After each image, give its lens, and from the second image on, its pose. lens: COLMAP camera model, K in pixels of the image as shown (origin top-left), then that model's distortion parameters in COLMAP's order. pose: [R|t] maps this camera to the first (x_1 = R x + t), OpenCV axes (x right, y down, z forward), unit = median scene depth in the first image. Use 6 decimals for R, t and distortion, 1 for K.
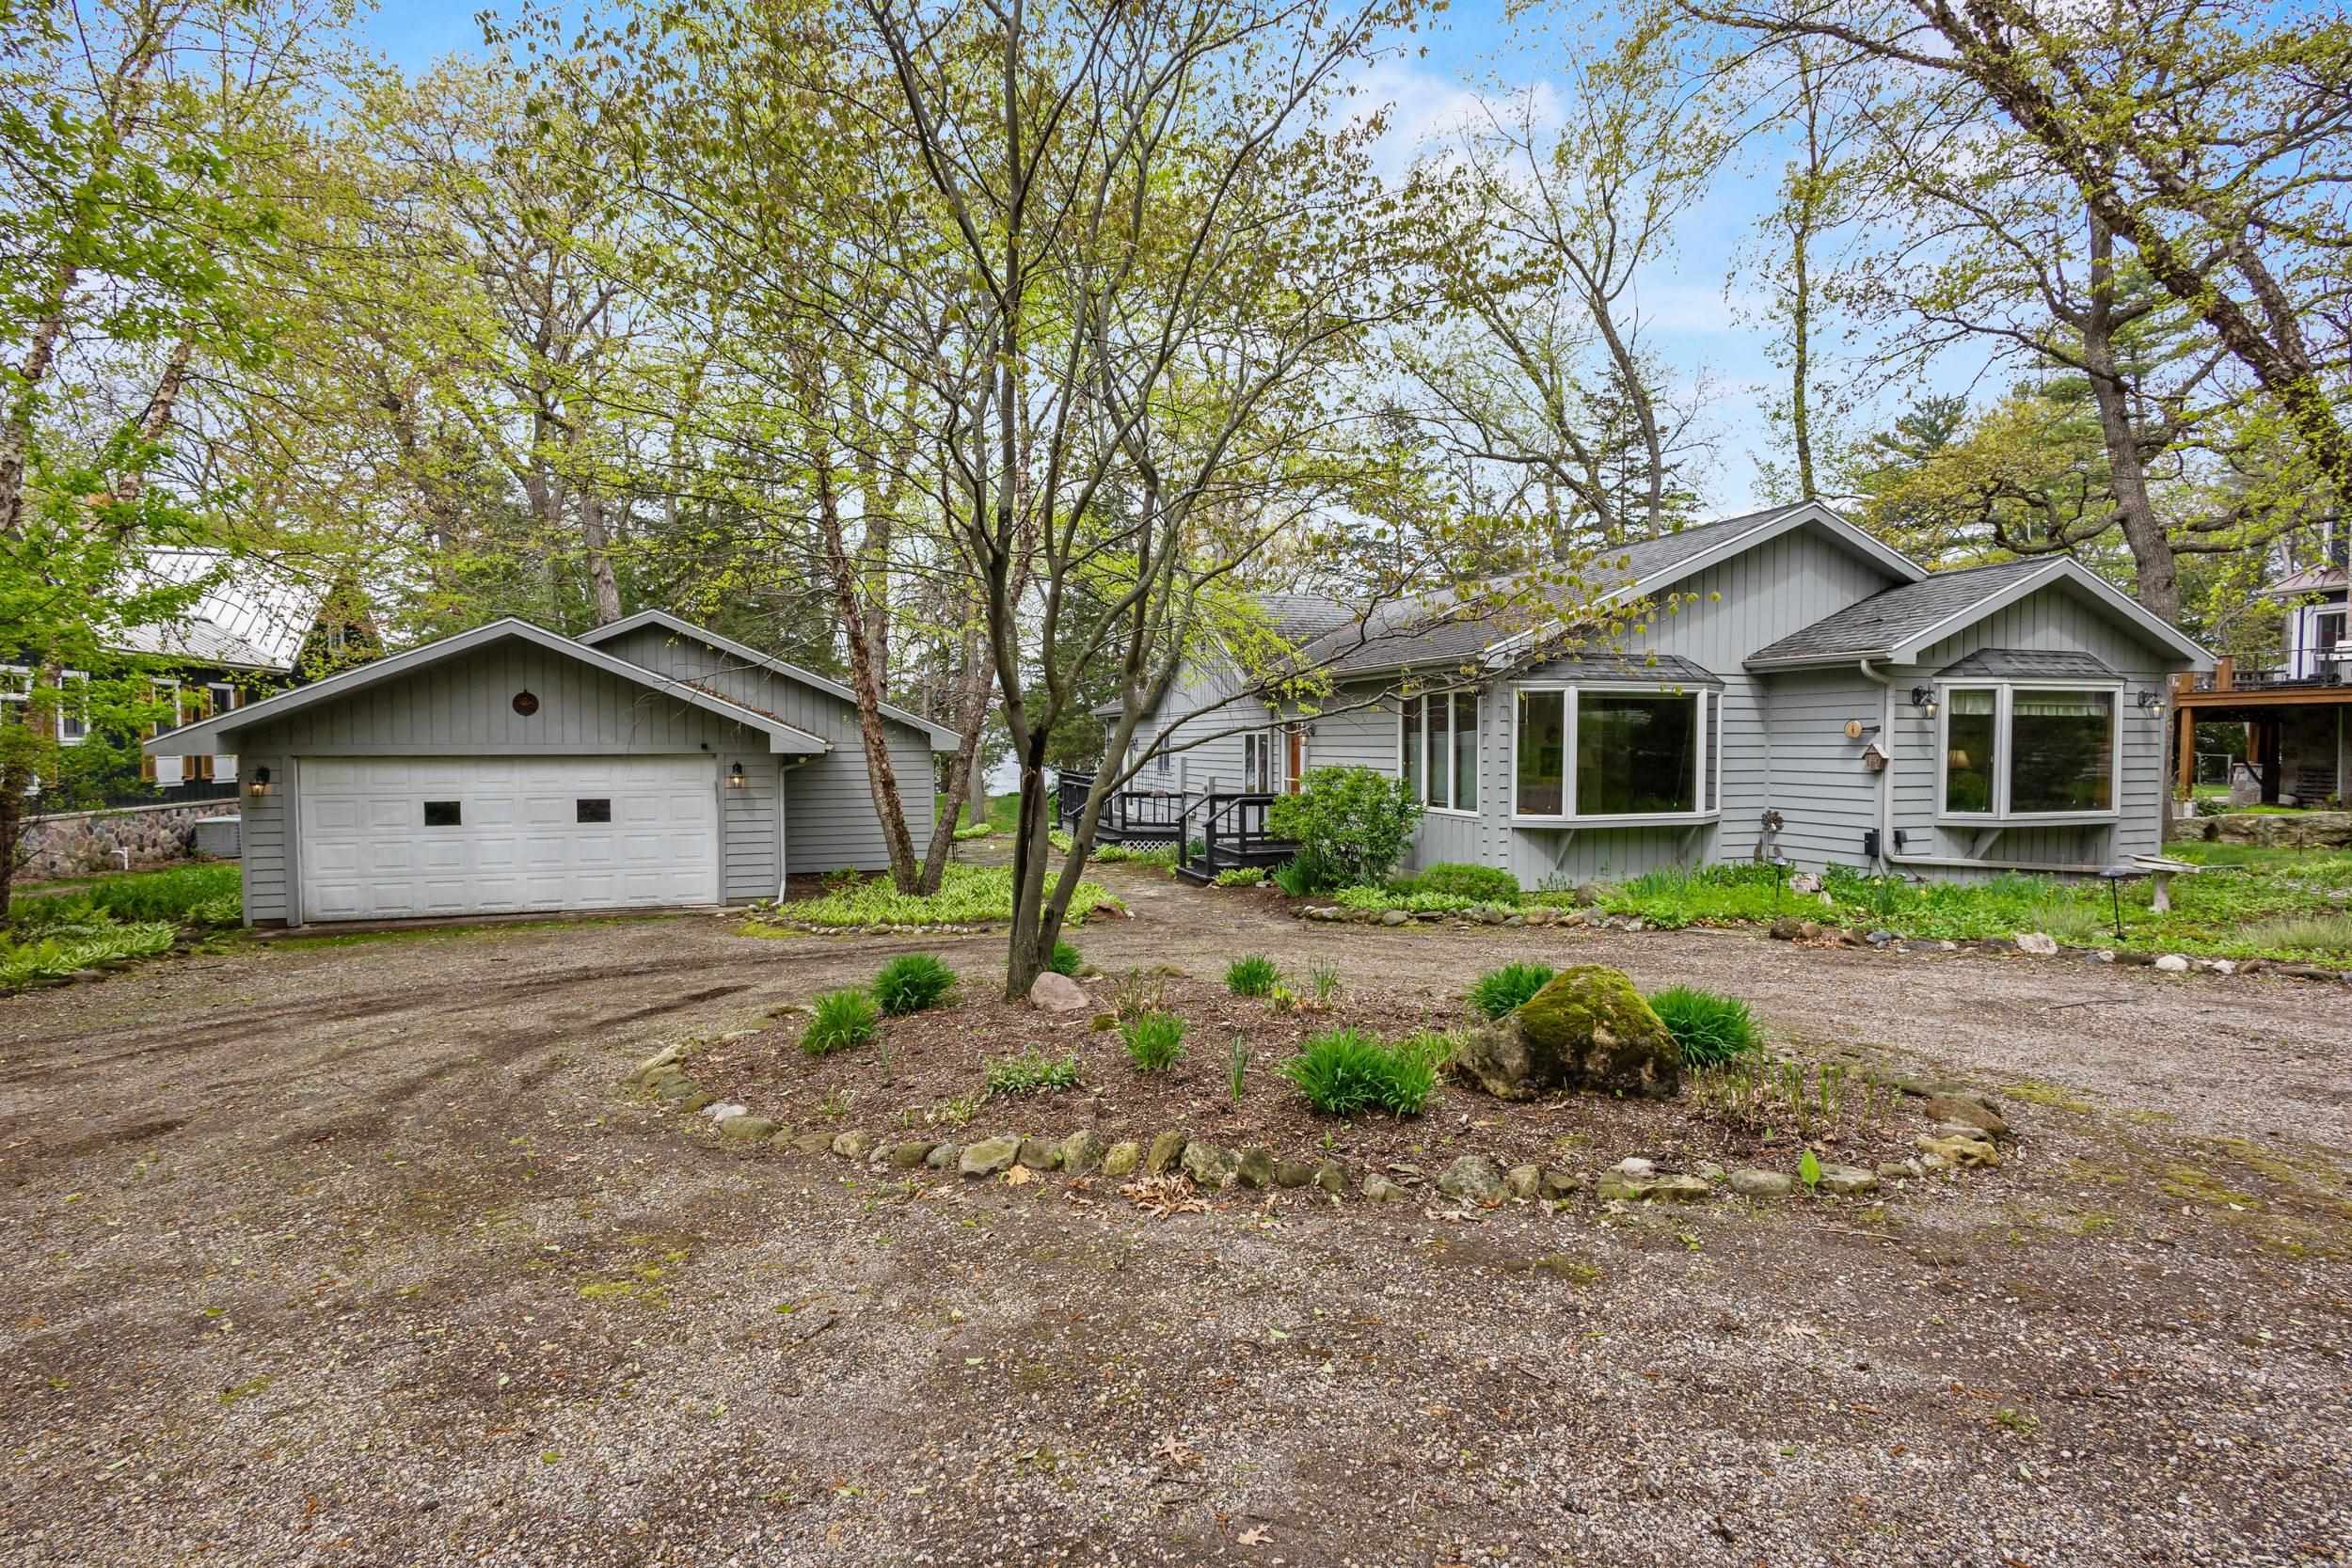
lens RADIAL K [[1097.0, 0, 1180.1], [0, 1097.0, 770.5], [0, 0, 1]] dist [0.004133, -0.000551]
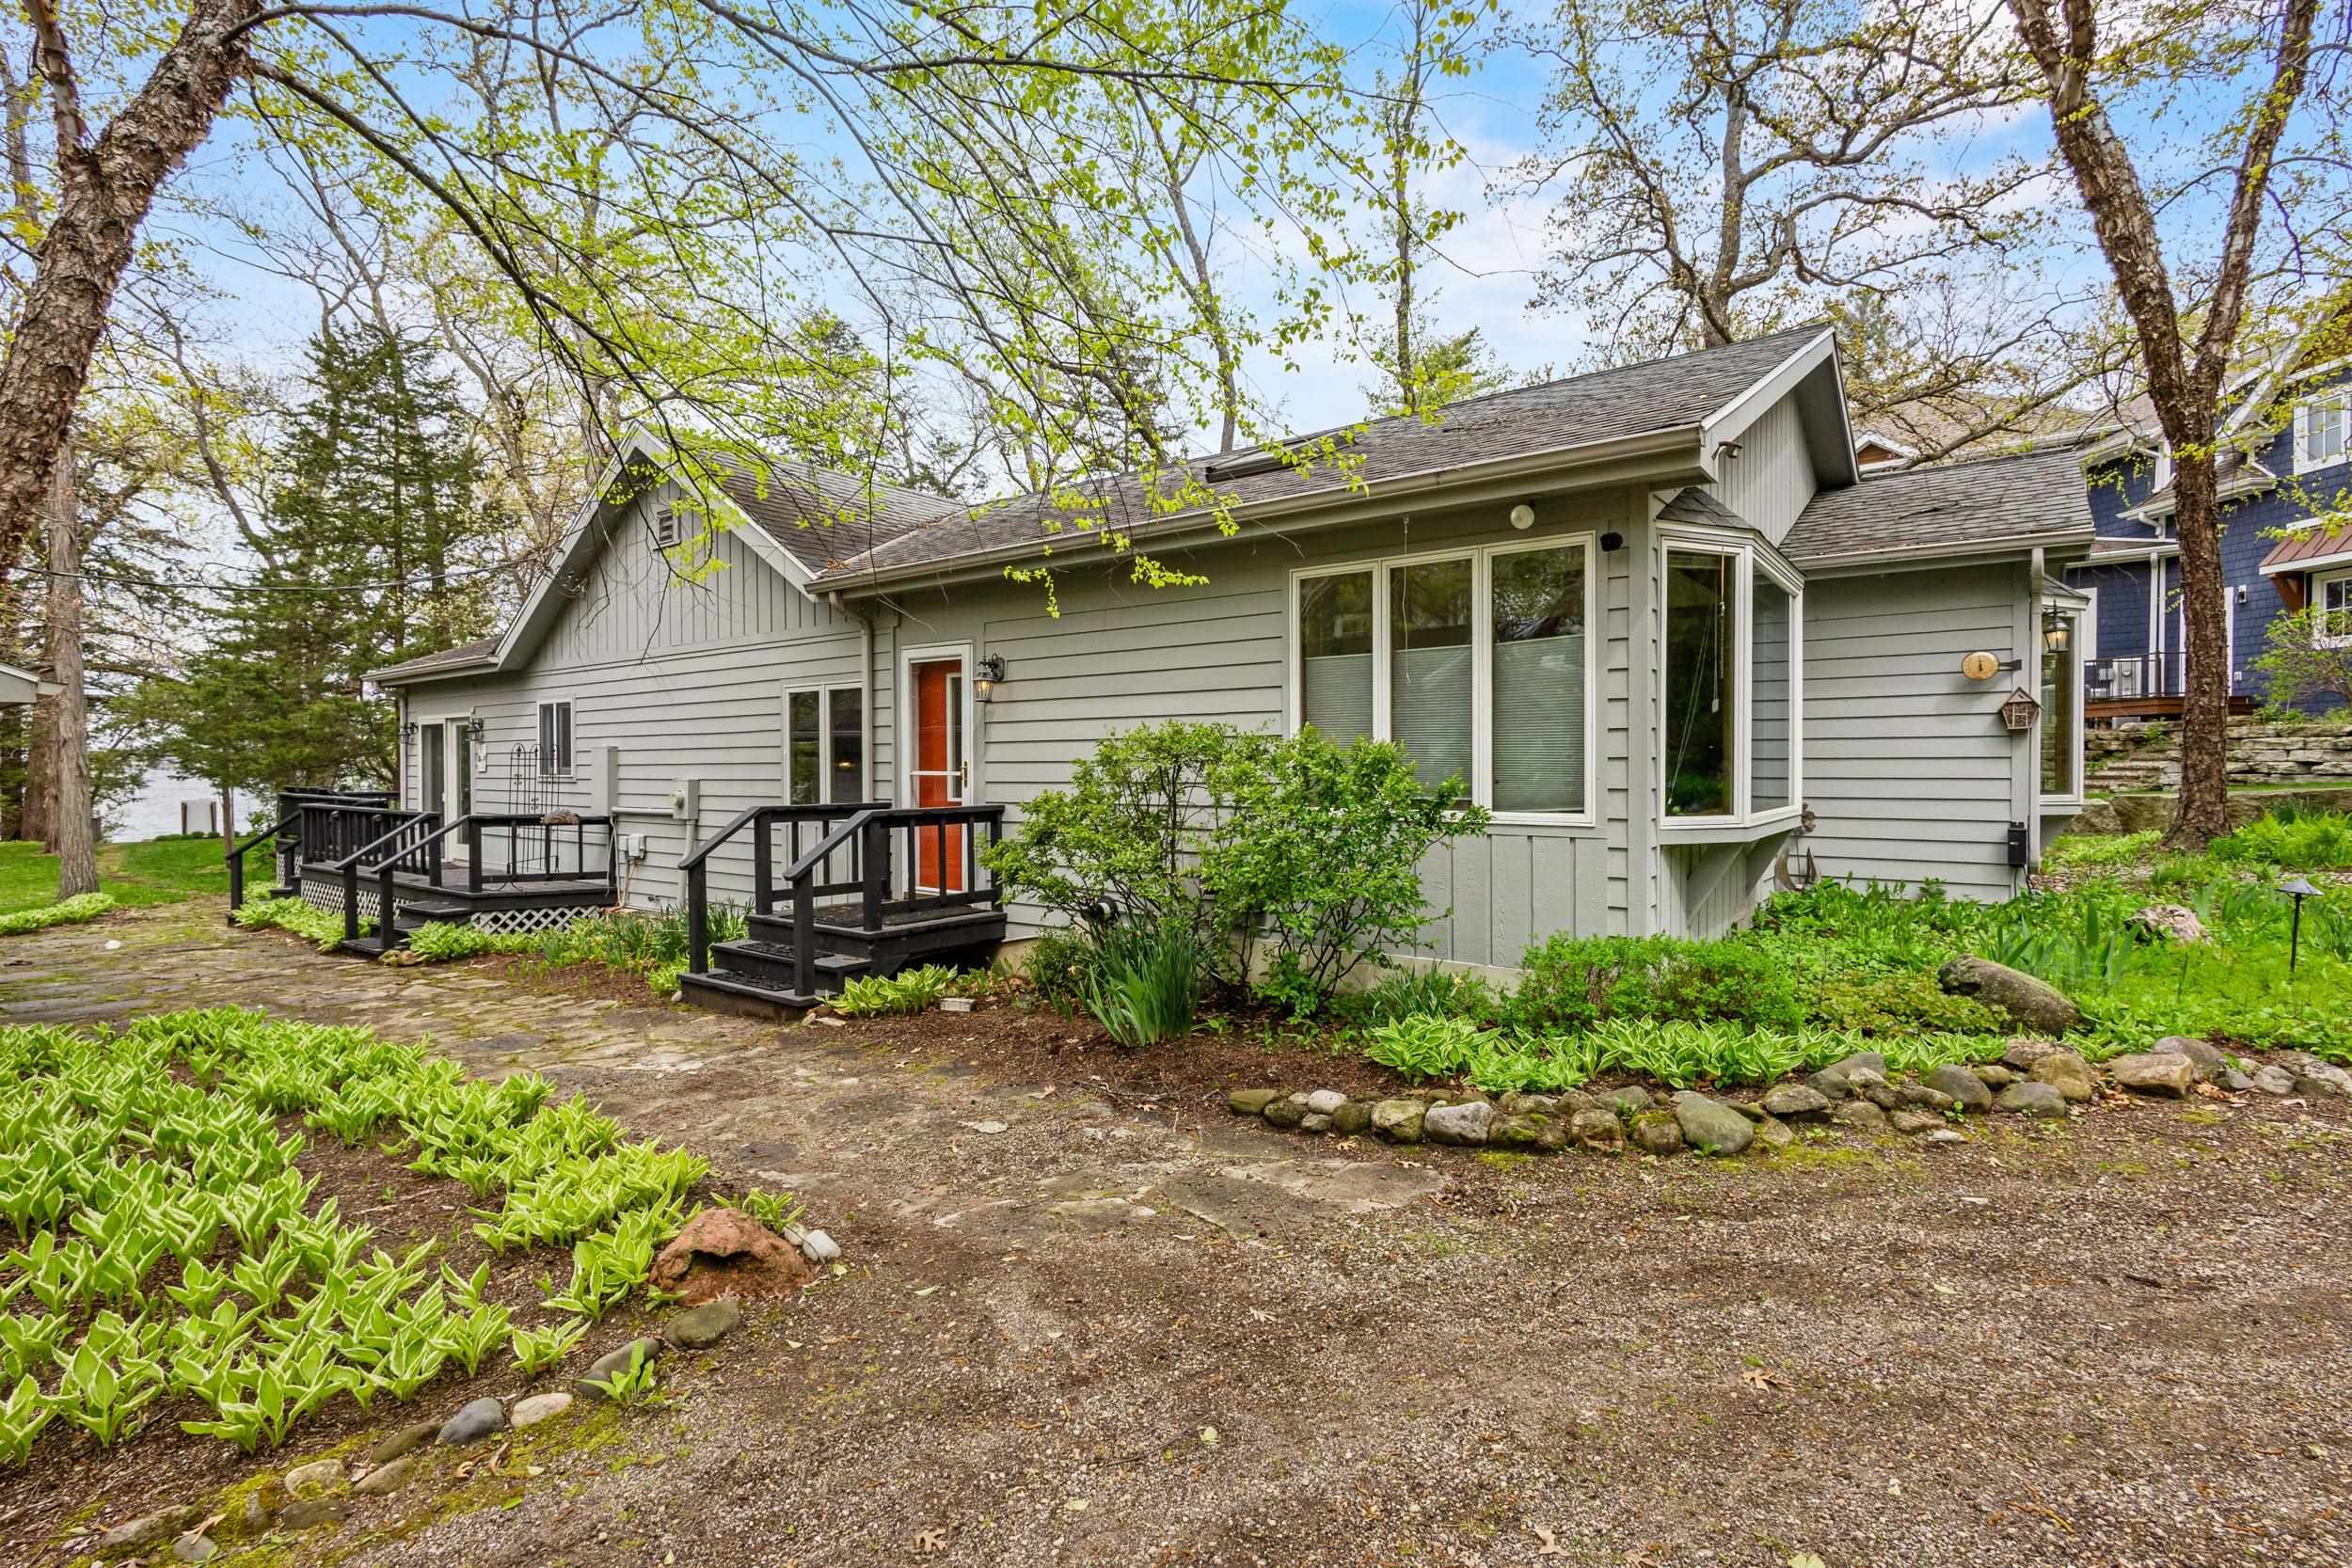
lens RADIAL K [[1097.0, 0, 1165.1], [0, 1097.0, 767.9], [0, 0, 1]] dist [0.004133, -0.000551]
pose [[0.834811, -0.002478, 0.550531, -0.109937], [0.018131, 0.999571, -0.022995, 0.024642], [-0.550238, 0.029178, 0.834498, 0.683966]]
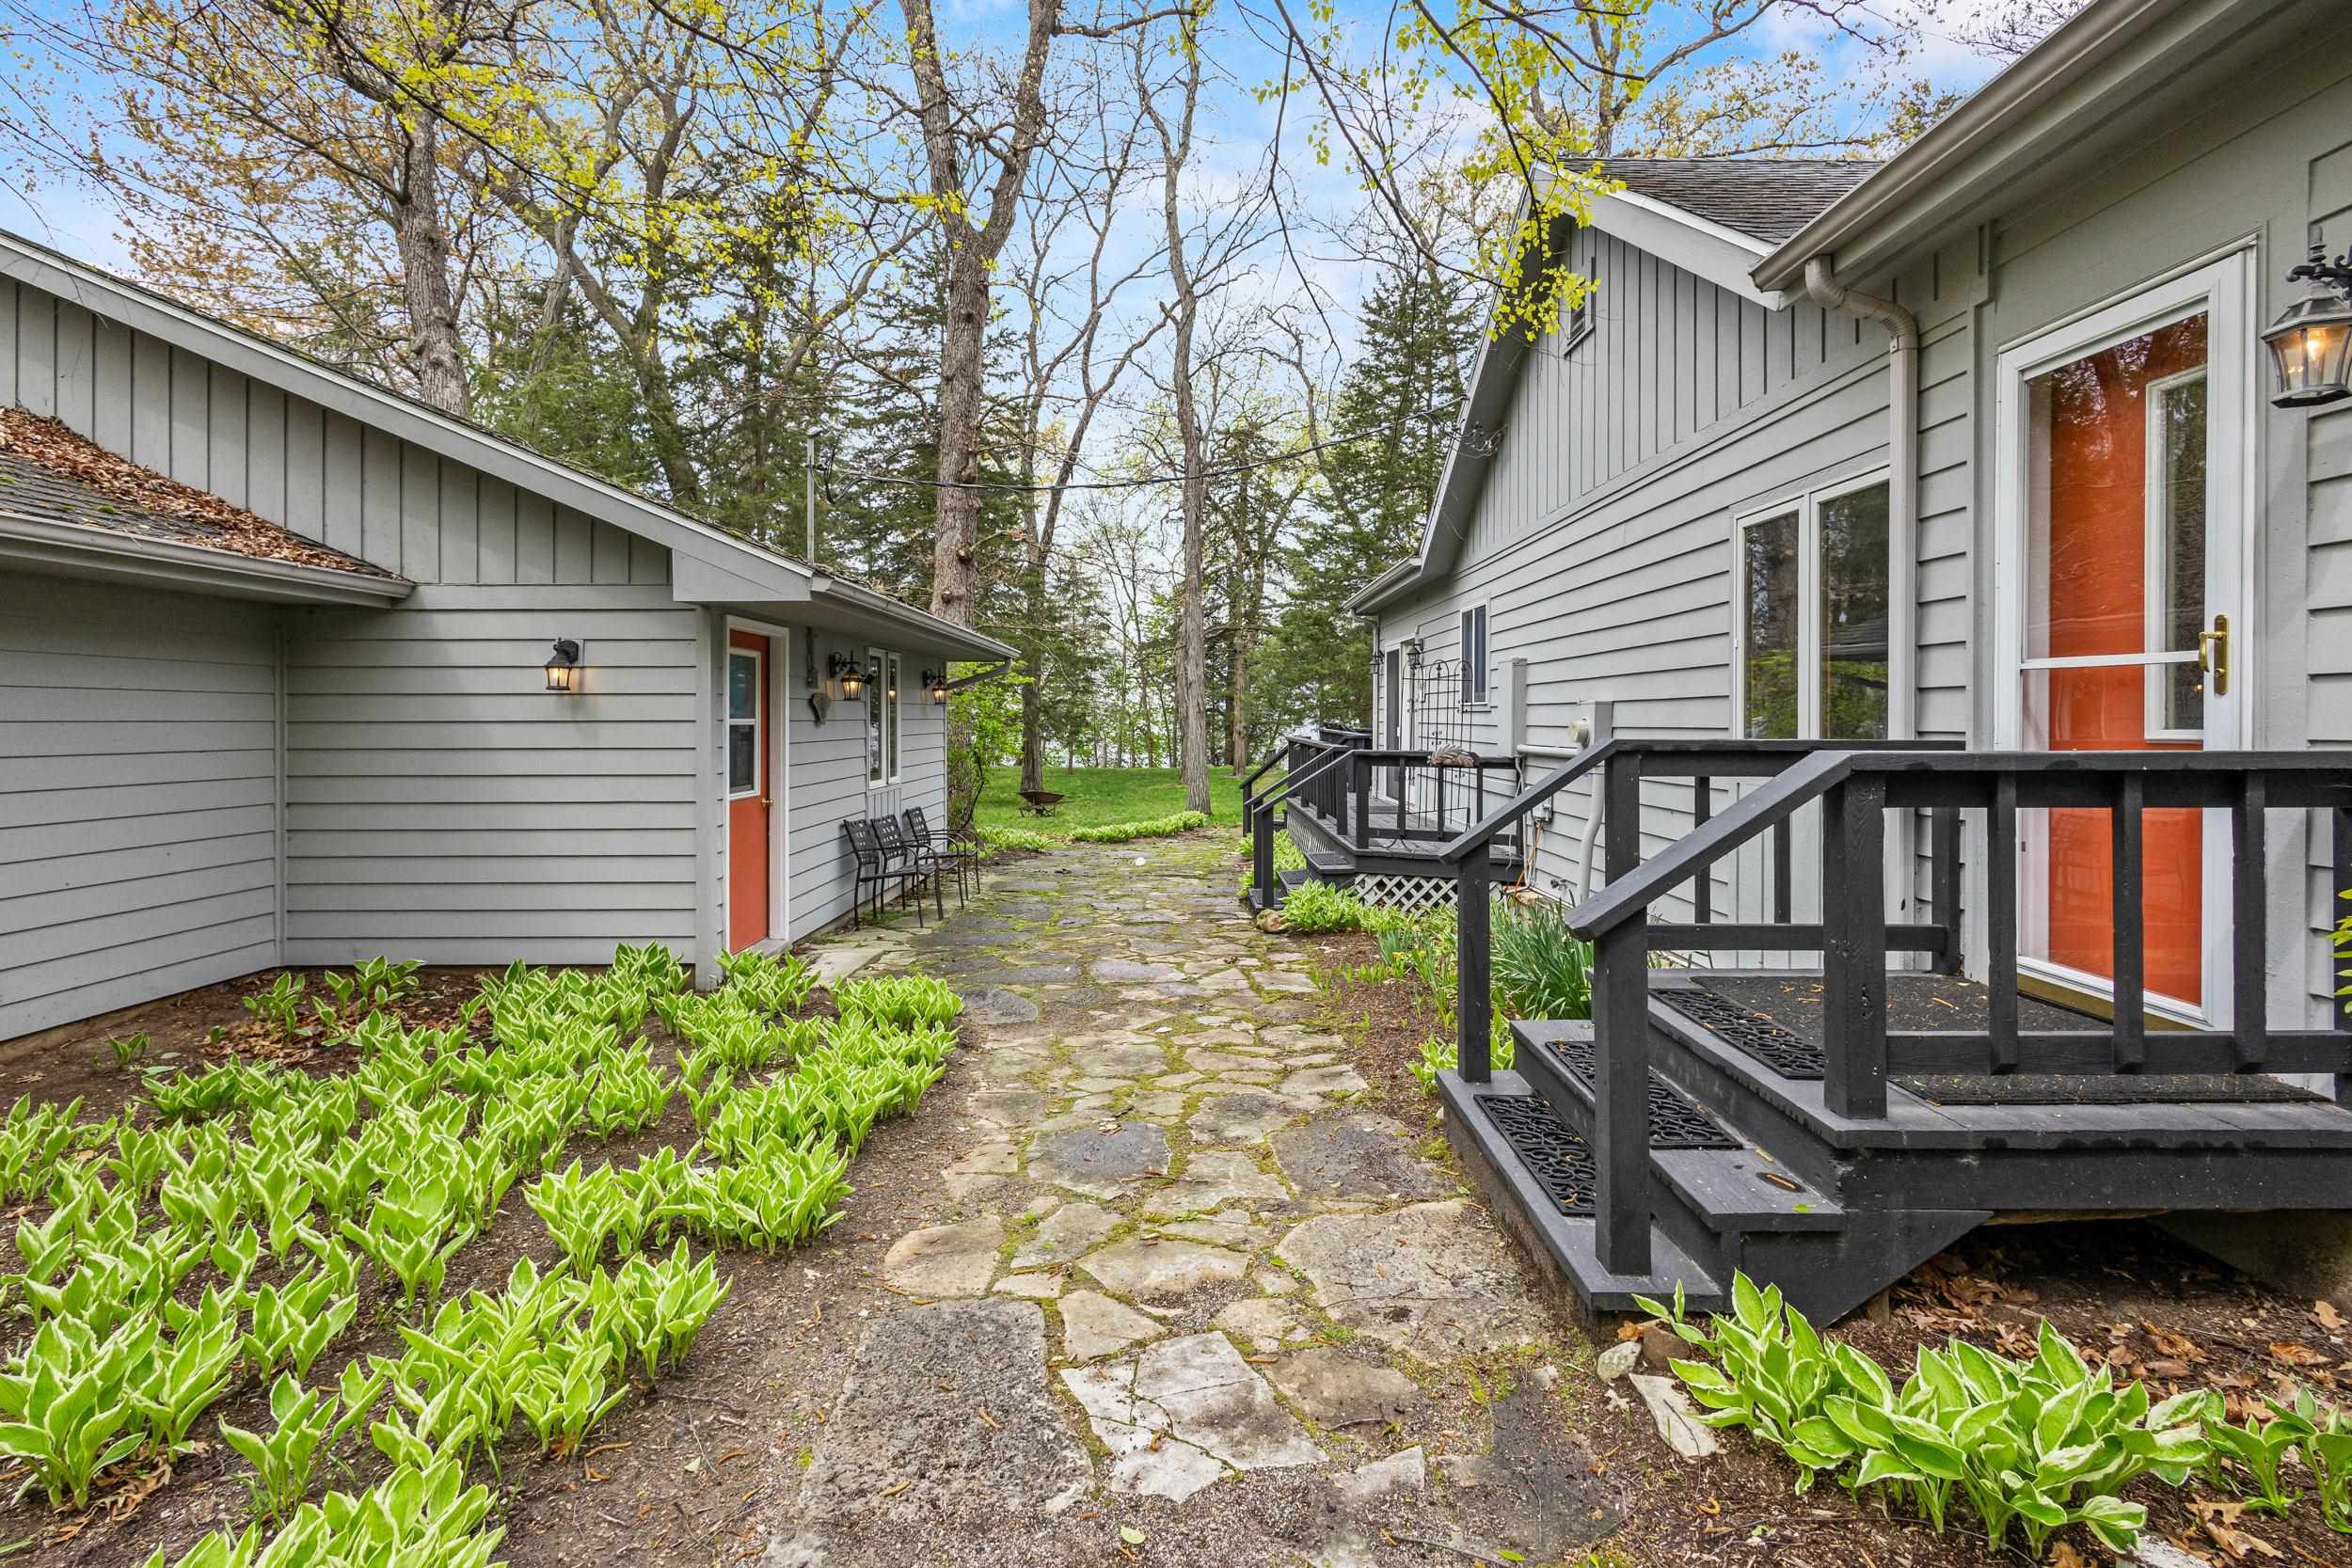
lens RADIAL K [[1097.0, 0, 1200.4], [0, 1097.0, 720.7], [0, 0, 1]] dist [0.004133, -0.000551]
pose [[0.953695, 0.002722, -0.300762, 0.020597], [-0.010423, 0.999658, -0.024003, 0.030982], [0.300594, 0.026026, 0.953397, 1.018558]]
